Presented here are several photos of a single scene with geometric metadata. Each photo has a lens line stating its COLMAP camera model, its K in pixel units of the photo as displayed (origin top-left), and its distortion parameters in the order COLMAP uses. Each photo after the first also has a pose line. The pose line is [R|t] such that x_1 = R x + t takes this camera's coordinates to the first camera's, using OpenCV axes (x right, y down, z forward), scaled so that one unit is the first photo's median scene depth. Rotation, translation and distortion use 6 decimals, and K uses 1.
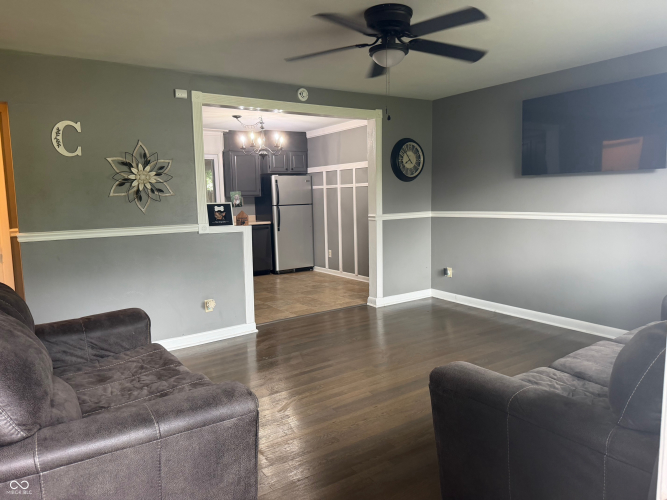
lens RADIAL K [[473.6, 0, 330.3], [0, 473.6, 250.7], [0, 0, 1]] dist [0.089877, -0.134761]
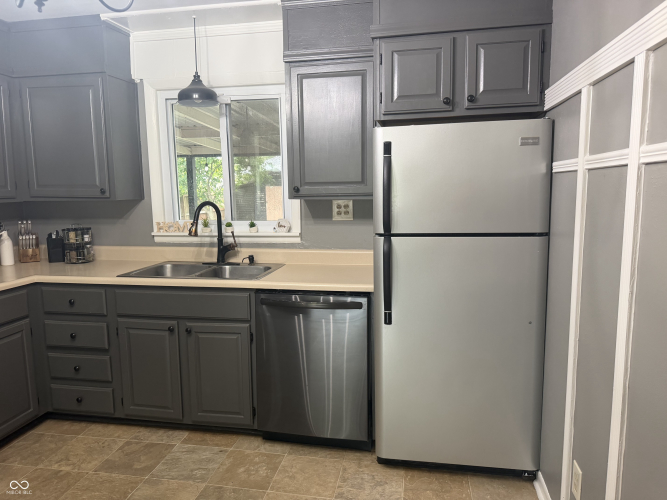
lens RADIAL K [[473.6, 0, 330.3], [0, 473.6, 250.7], [0, 0, 1]] dist [0.089877, -0.134761]
pose [[0.711208, 0.103153, -0.695372, 0.056571], [-0.082811, 0.994582, 0.062842, -0.098269], [0.698087, 0.012891, 0.715897, 0.757607]]
